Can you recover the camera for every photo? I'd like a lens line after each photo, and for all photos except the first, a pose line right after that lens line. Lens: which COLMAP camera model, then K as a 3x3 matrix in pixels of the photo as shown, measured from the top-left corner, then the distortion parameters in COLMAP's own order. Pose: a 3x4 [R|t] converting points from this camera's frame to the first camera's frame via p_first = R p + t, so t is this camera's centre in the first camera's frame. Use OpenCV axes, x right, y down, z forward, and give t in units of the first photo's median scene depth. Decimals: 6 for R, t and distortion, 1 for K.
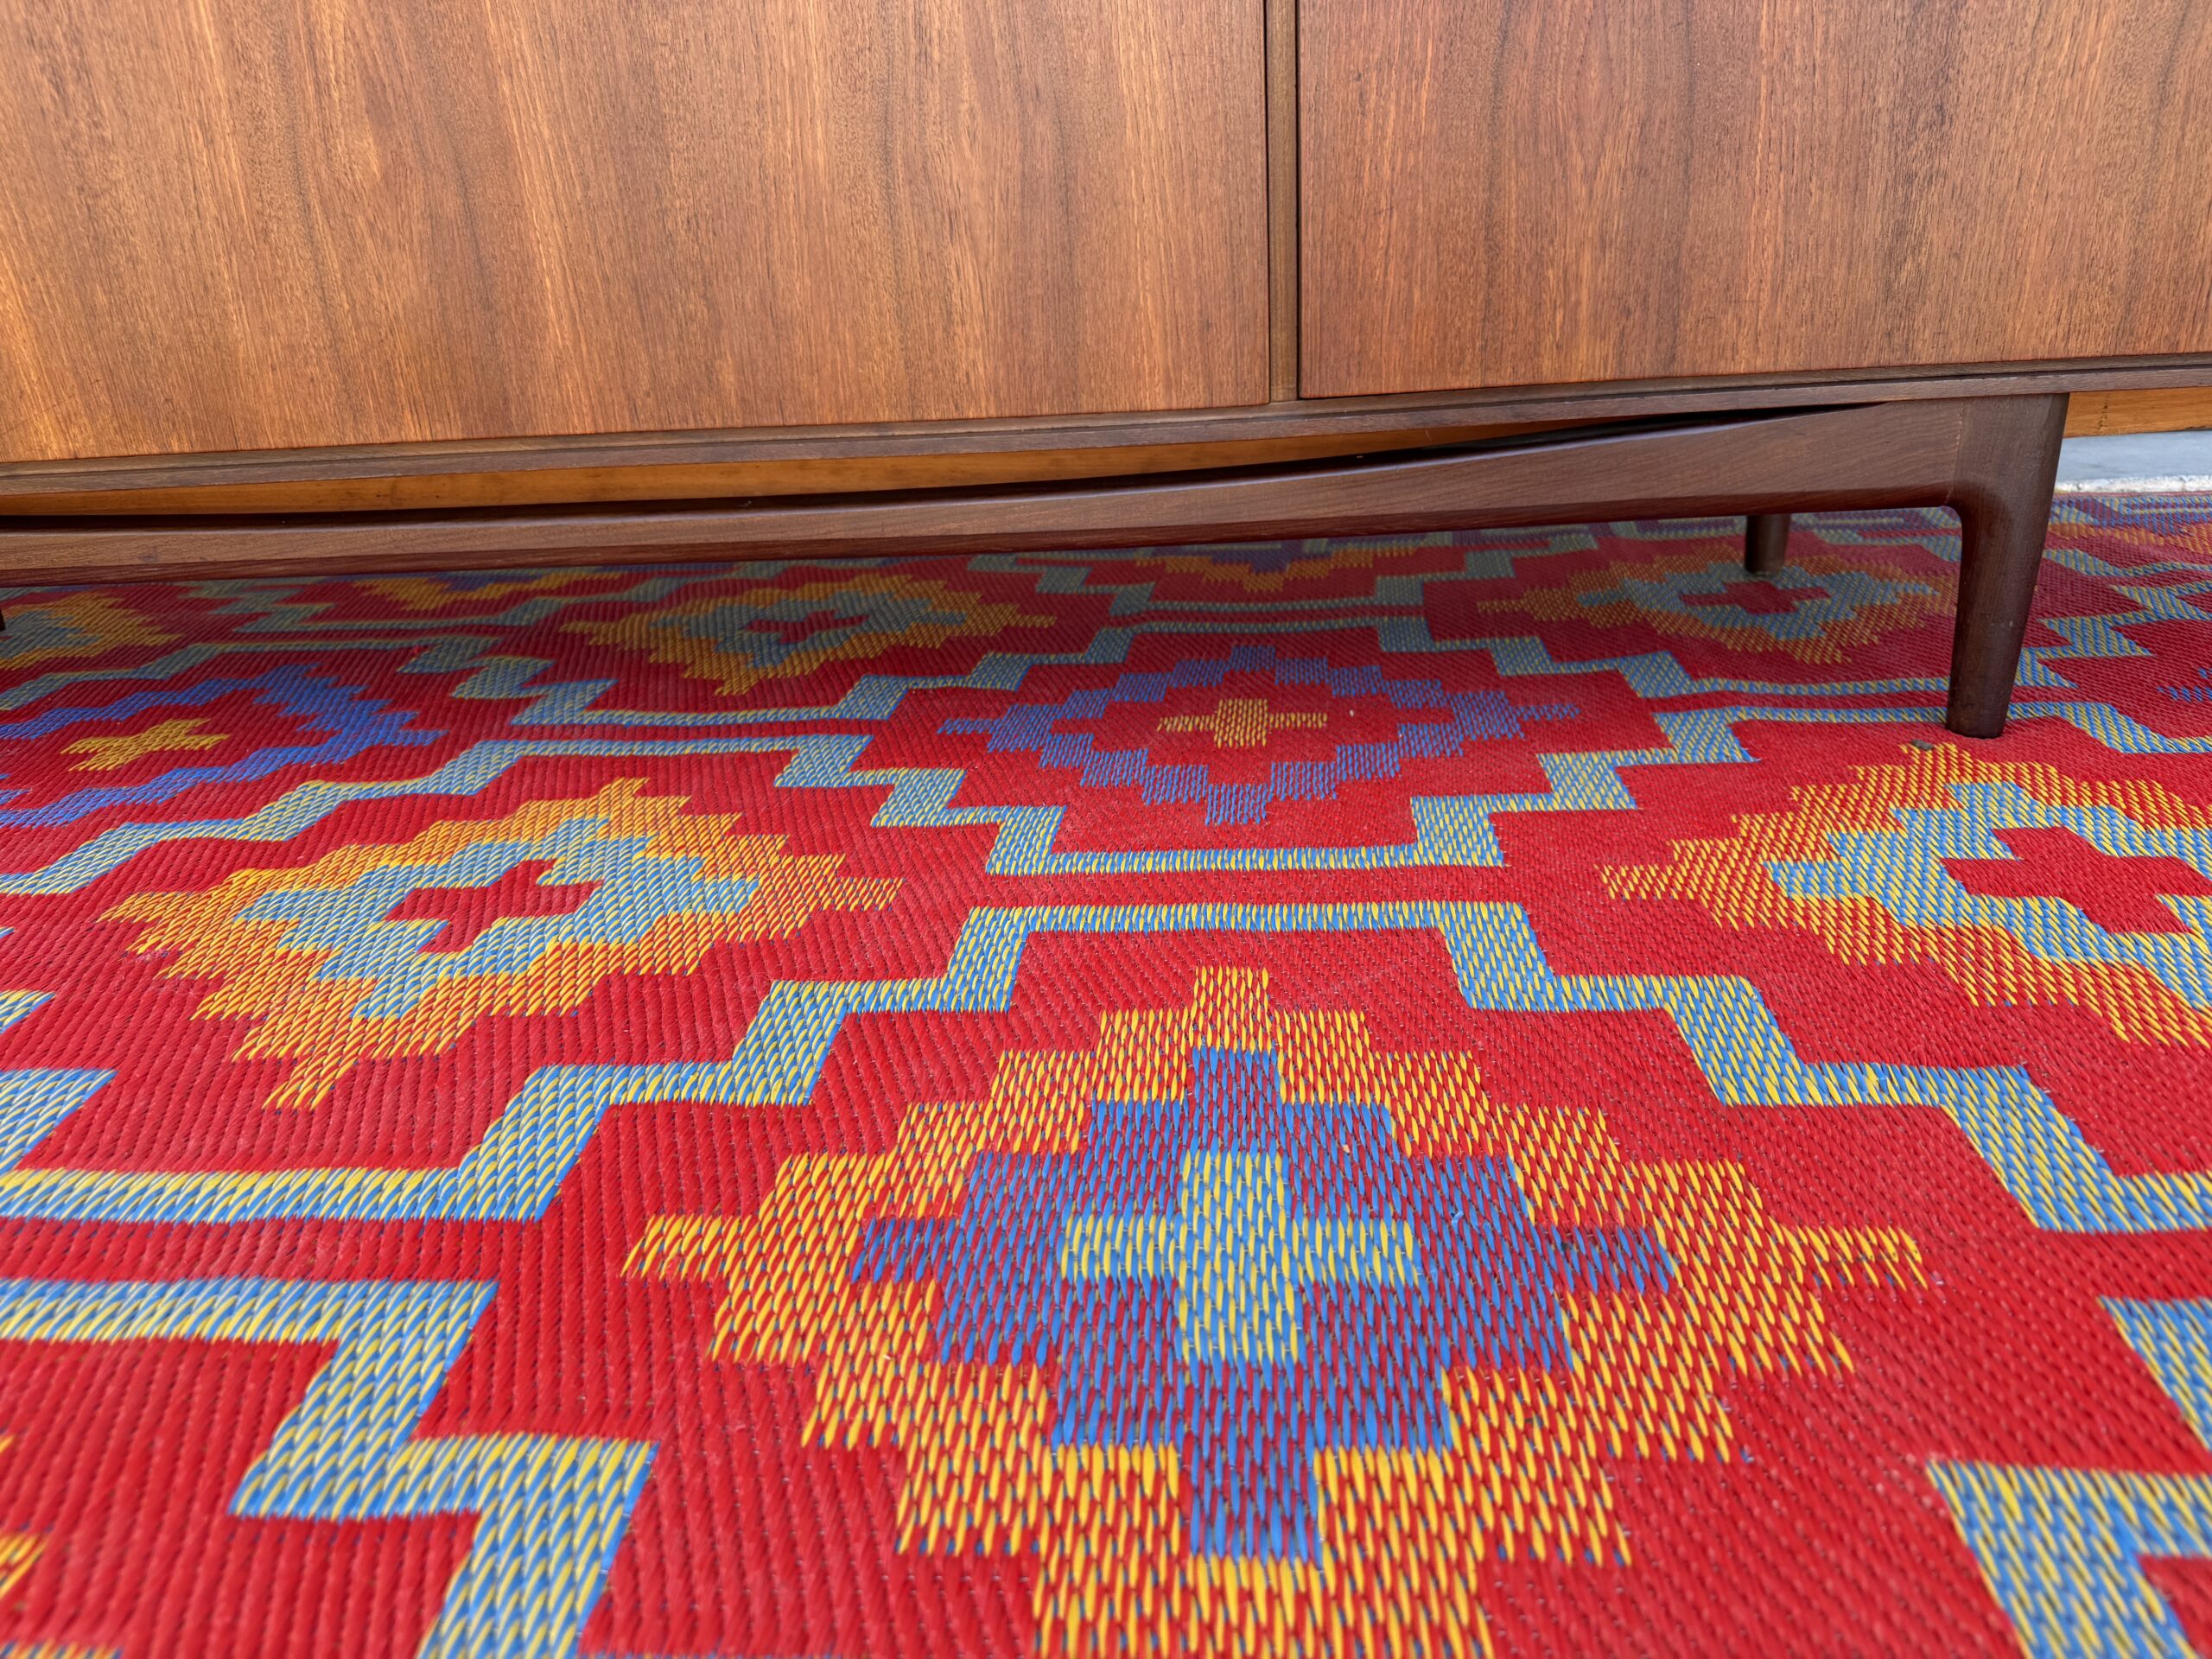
lens RADIAL K [[1572.4, 0, 1127.7], [0, 1572.4, 844.4], [0, 0, 1]] dist [0.056168, -0.100952]
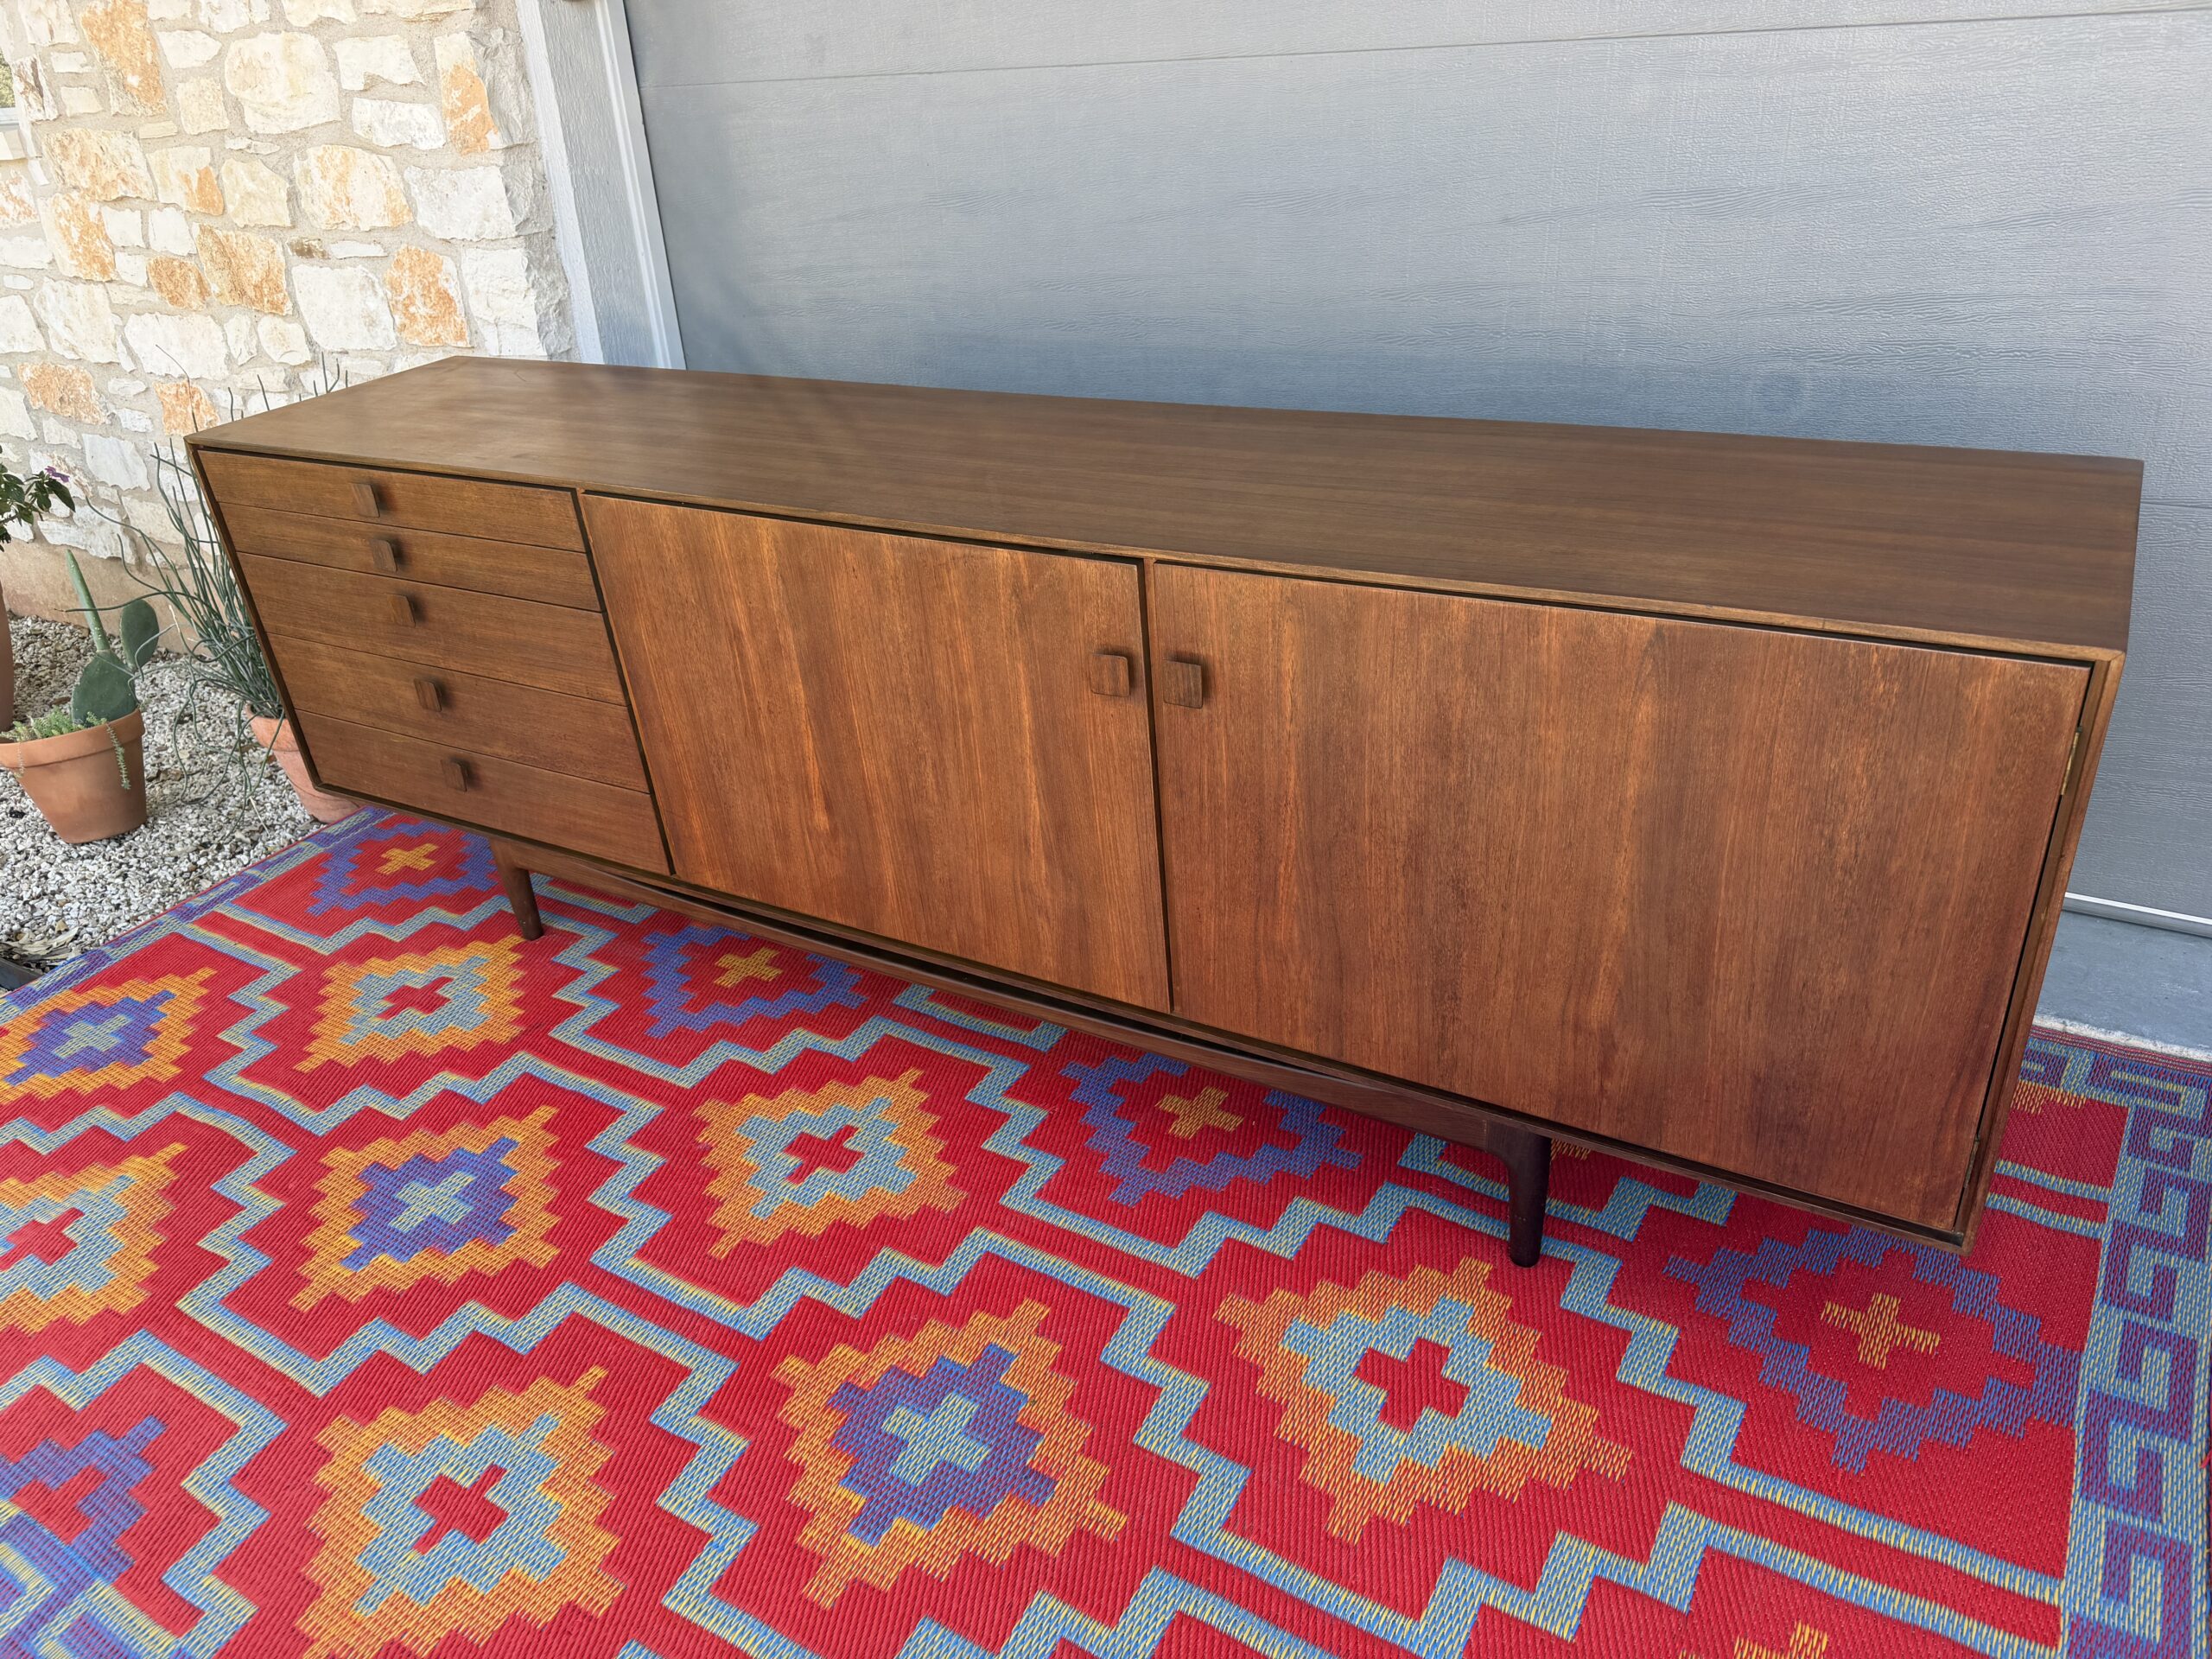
lens RADIAL K [[1550.8, 0, 1097.4], [0, 1550.8, 830.3], [0, 0, 1]] dist [0.086961, -0.127860]
pose [[0.892084, 0.201792, -0.404310, 1.023917], [-0.147478, 0.975773, 0.161610, -1.088594], [0.427126, -0.084543, 0.900231, -1.132926]]
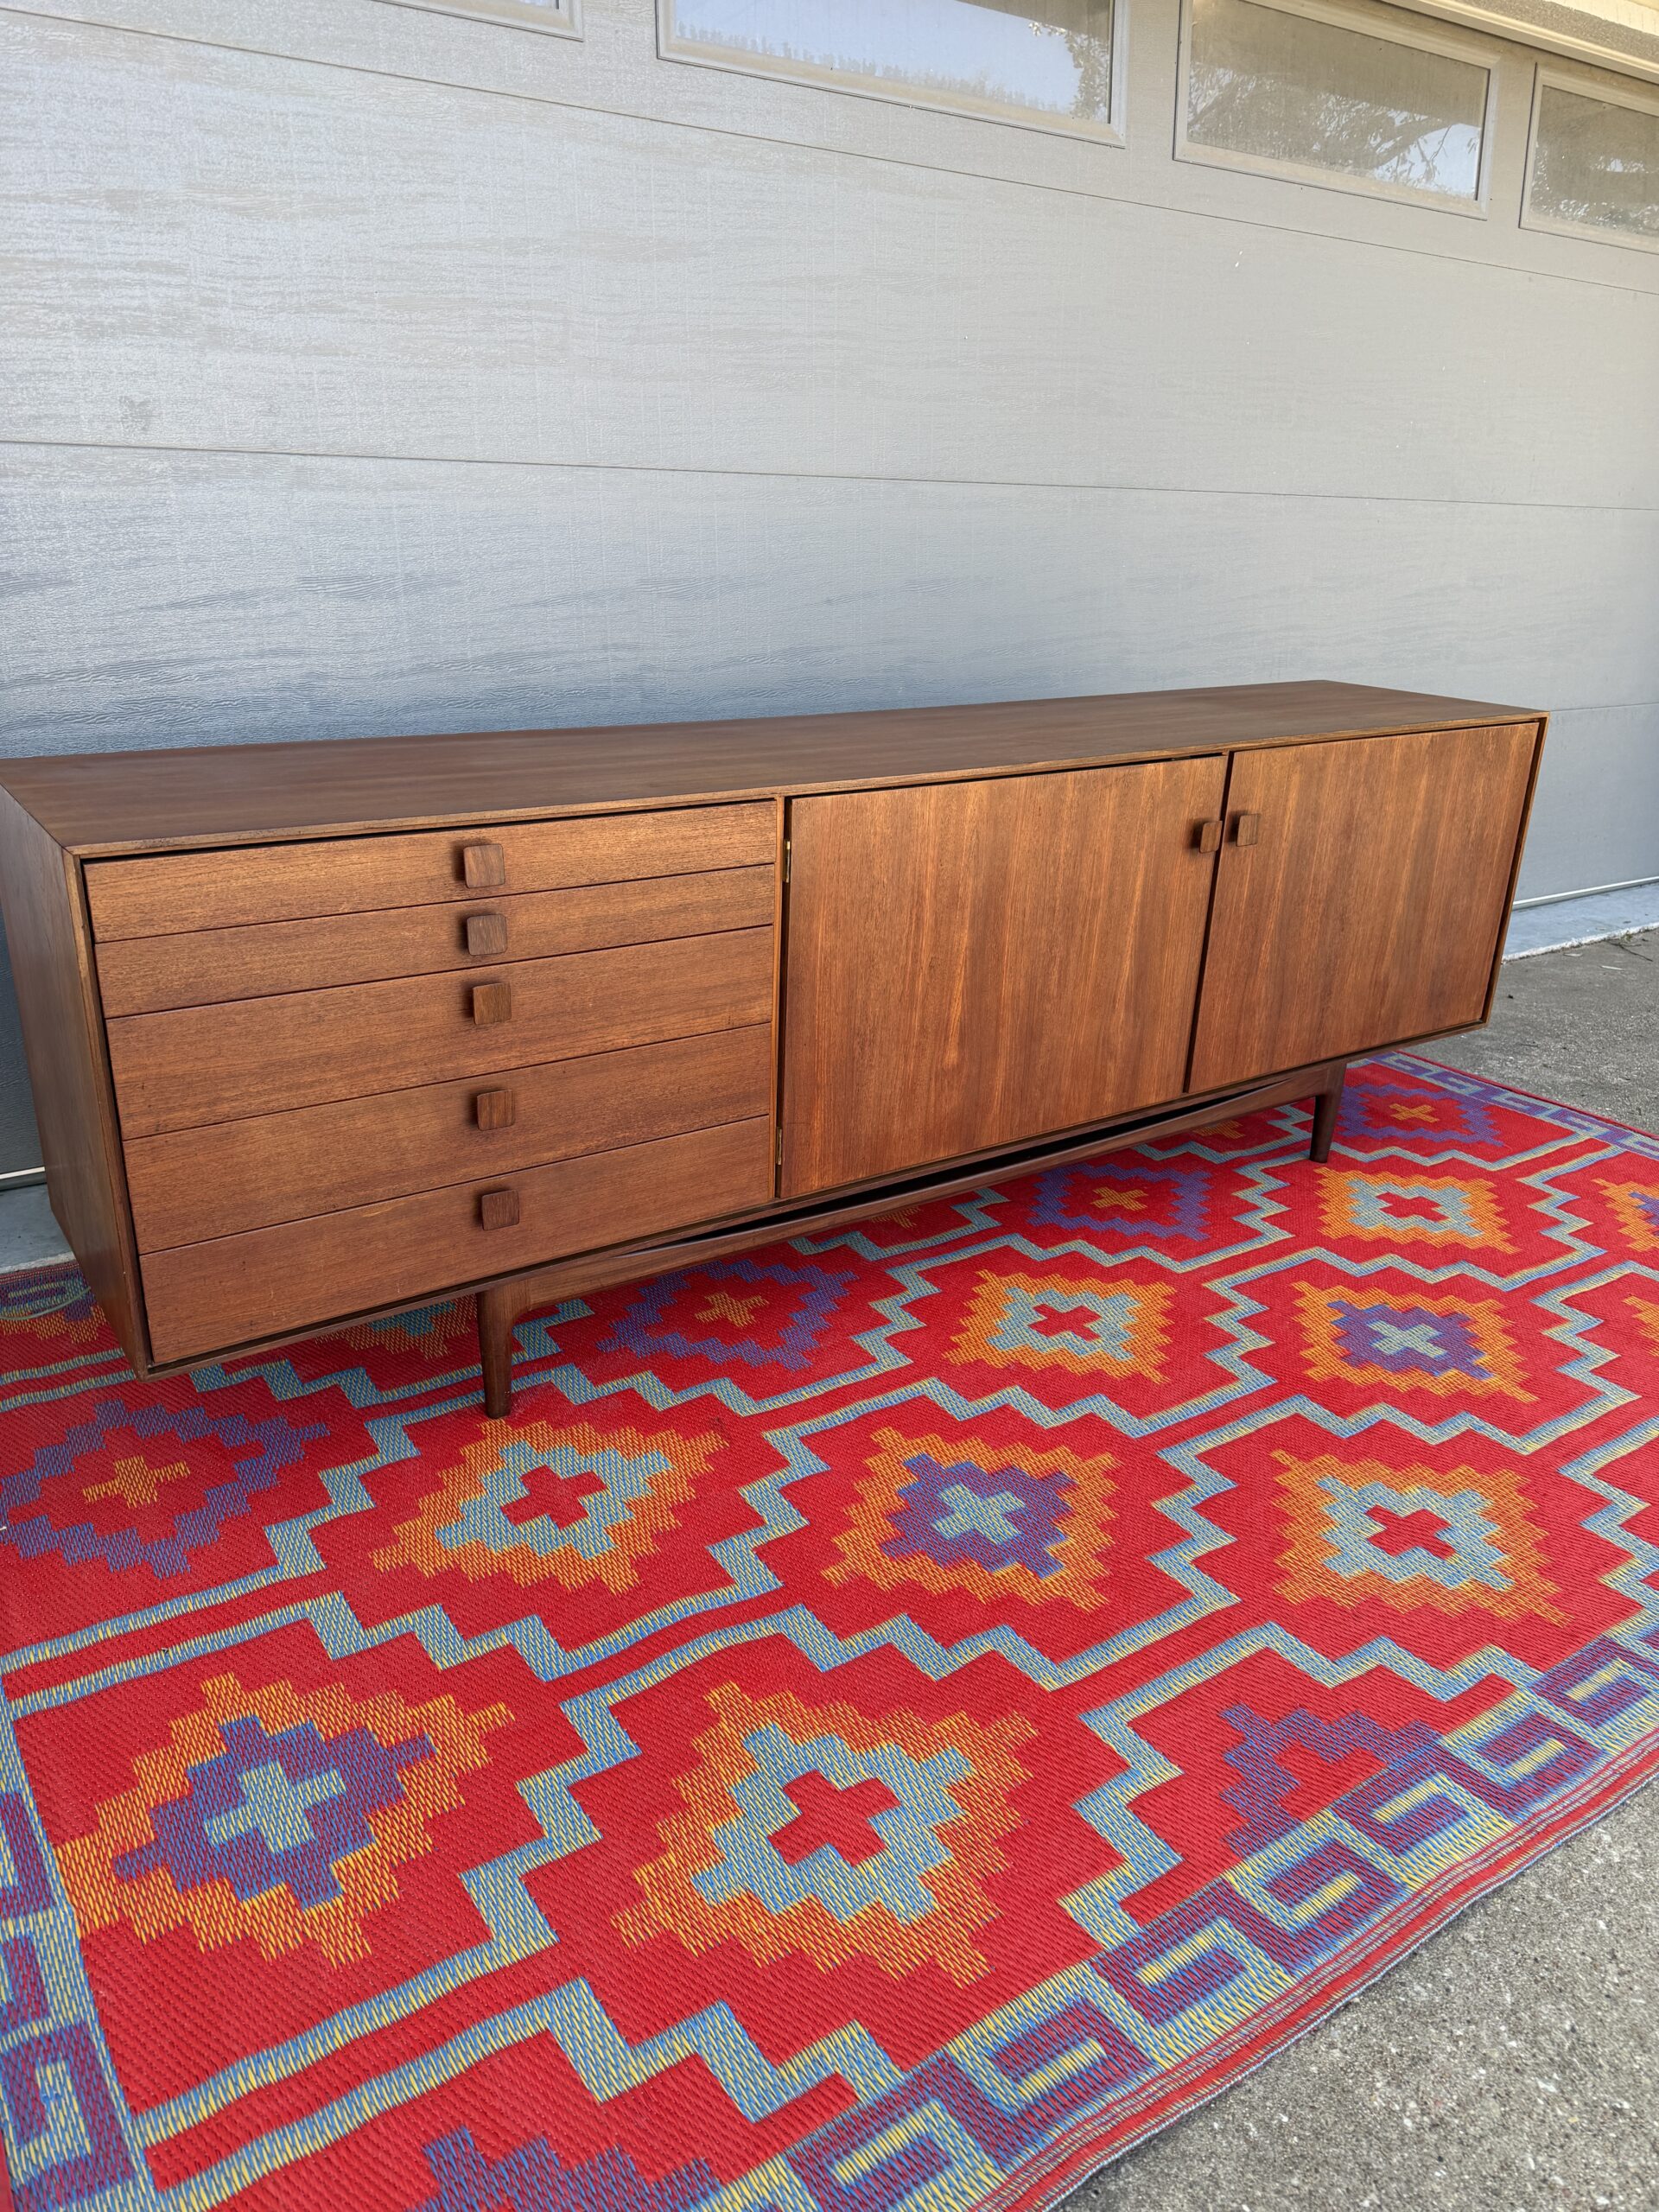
lens RADIAL K [[1532.9, 0, 816.0], [0, 1532.9, 1099.1], [0, 0, 1]] dist [0.184877, -0.412472]
pose [[0.781993, -0.153446, 0.604103, -2.842620], [0.177449, 0.983922, 0.020219, -0.590356], [-0.597493, 0.091386, 0.796650, -1.158655]]
